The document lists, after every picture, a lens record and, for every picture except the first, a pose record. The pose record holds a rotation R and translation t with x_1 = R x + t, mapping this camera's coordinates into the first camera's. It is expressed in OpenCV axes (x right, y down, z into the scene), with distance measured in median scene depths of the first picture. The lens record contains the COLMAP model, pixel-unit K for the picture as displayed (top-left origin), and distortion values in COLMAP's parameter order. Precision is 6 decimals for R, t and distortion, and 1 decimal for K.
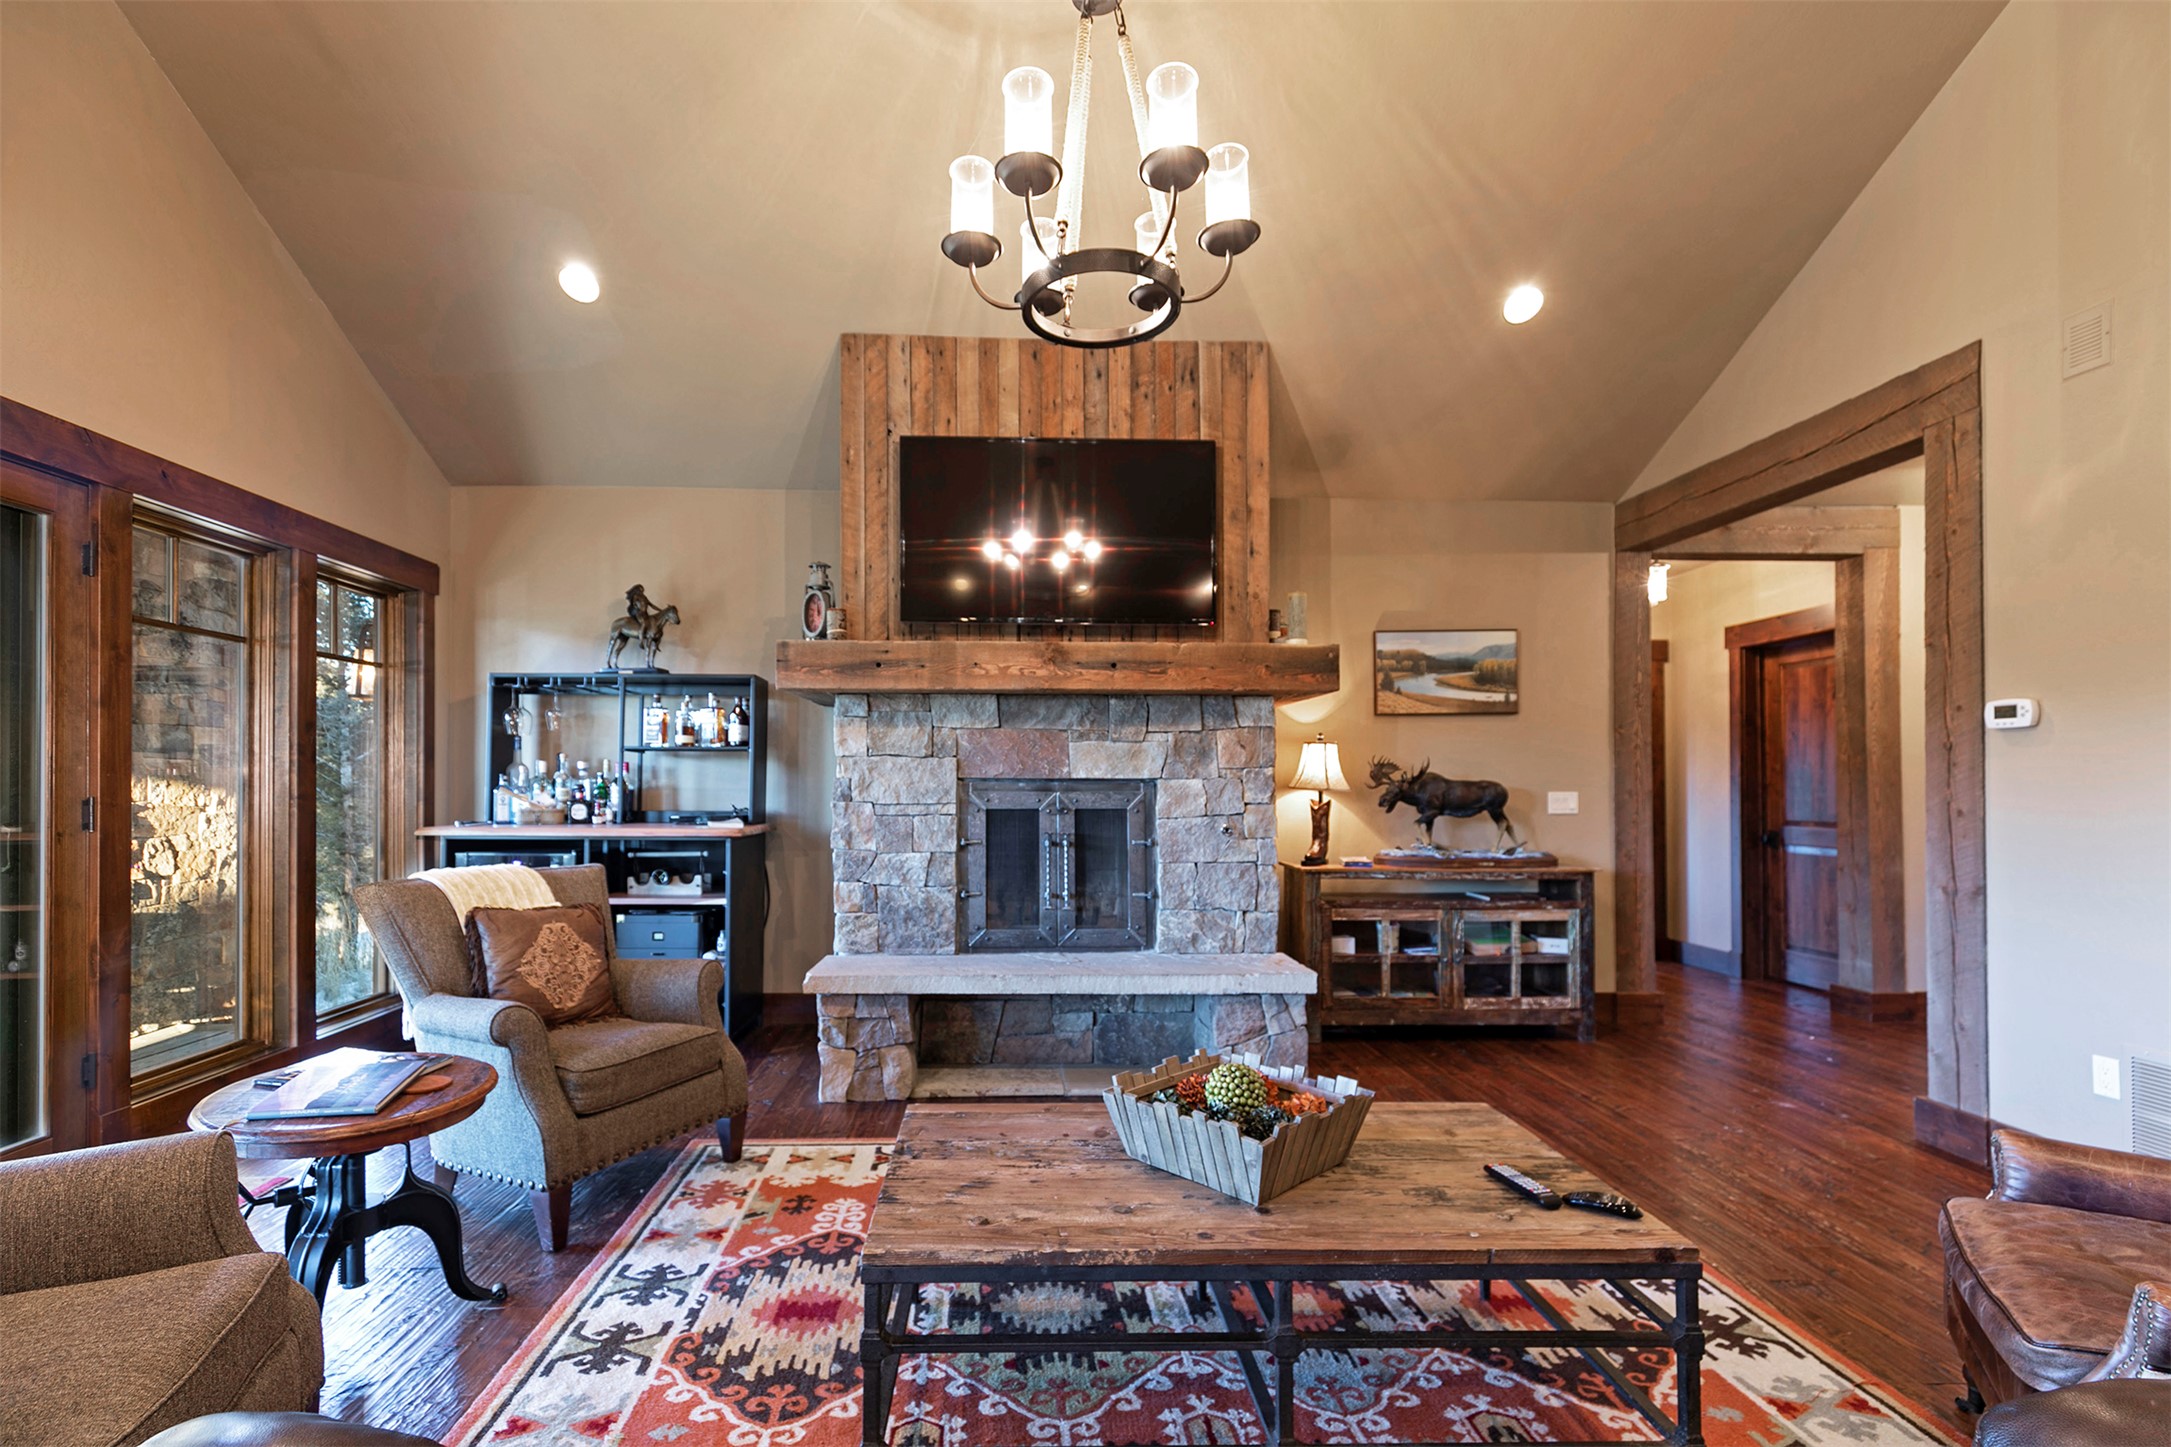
lens RADIAL K [[984.0, 0, 1039.1], [0, 984.0, 781.5], [0, 0, 1]] dist [0.008643, -0.002134]
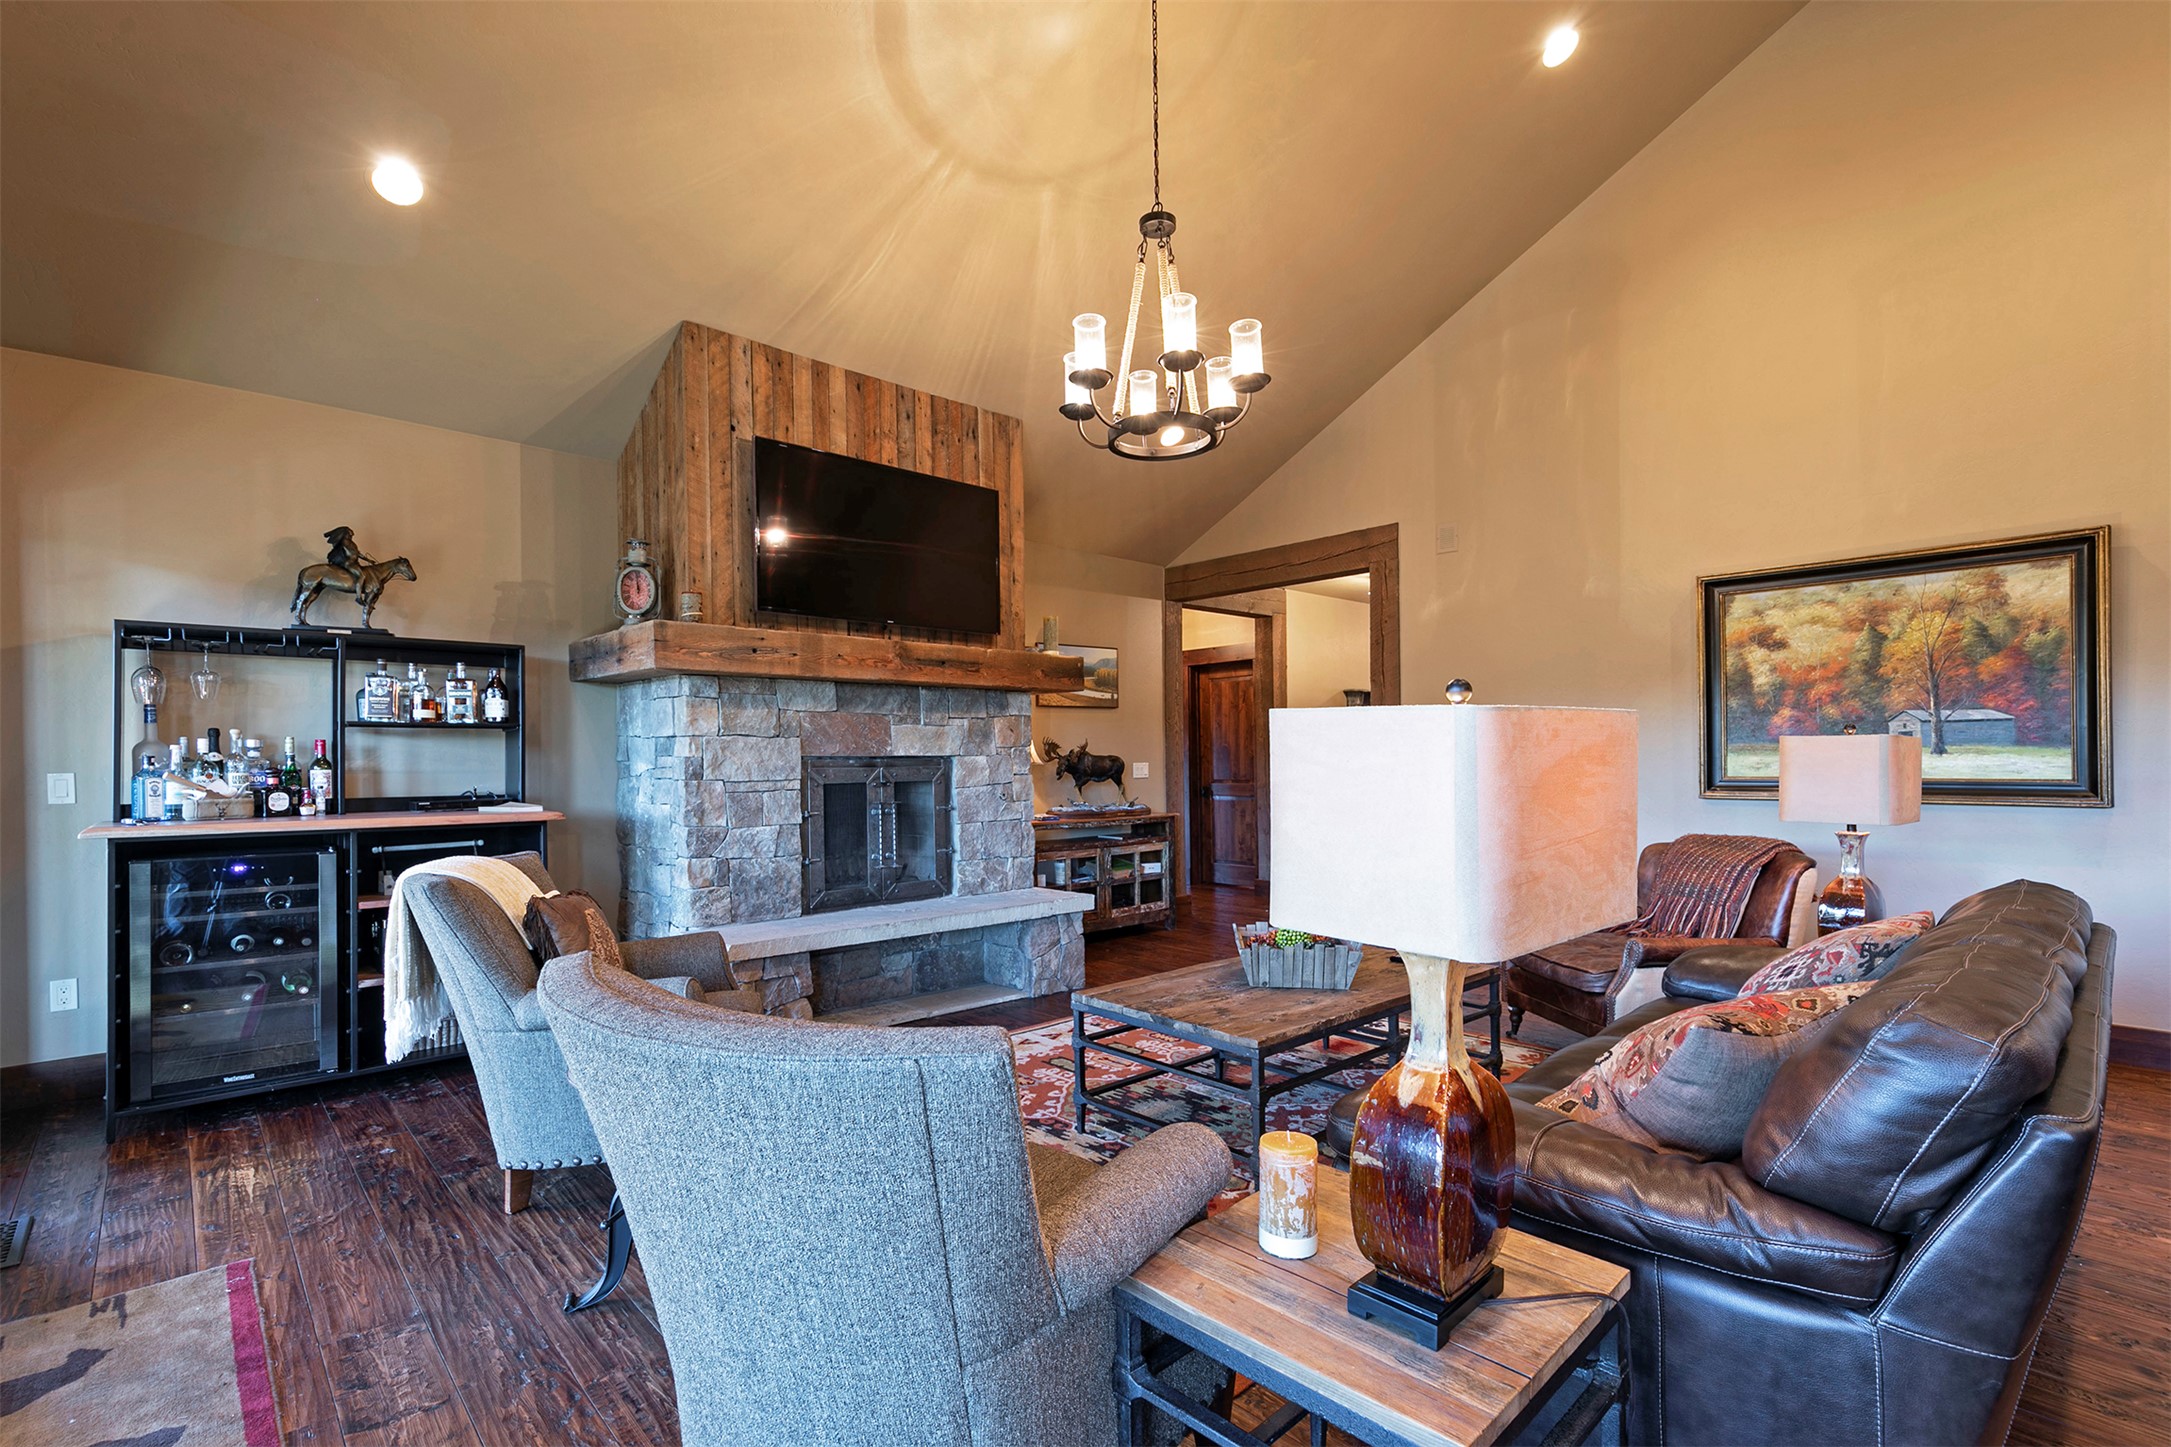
lens RADIAL K [[984.0, 0, 1100.4], [0, 984.0, 752.5], [0, 0, 1]] dist [0.008643, -0.002134]
pose [[0.753075, -0.004174, 0.657921, -0.547359], [0.005802, 0.999983, -0.000297, -0.005629], [-0.657909, 0.004041, 0.753087, -0.045724]]
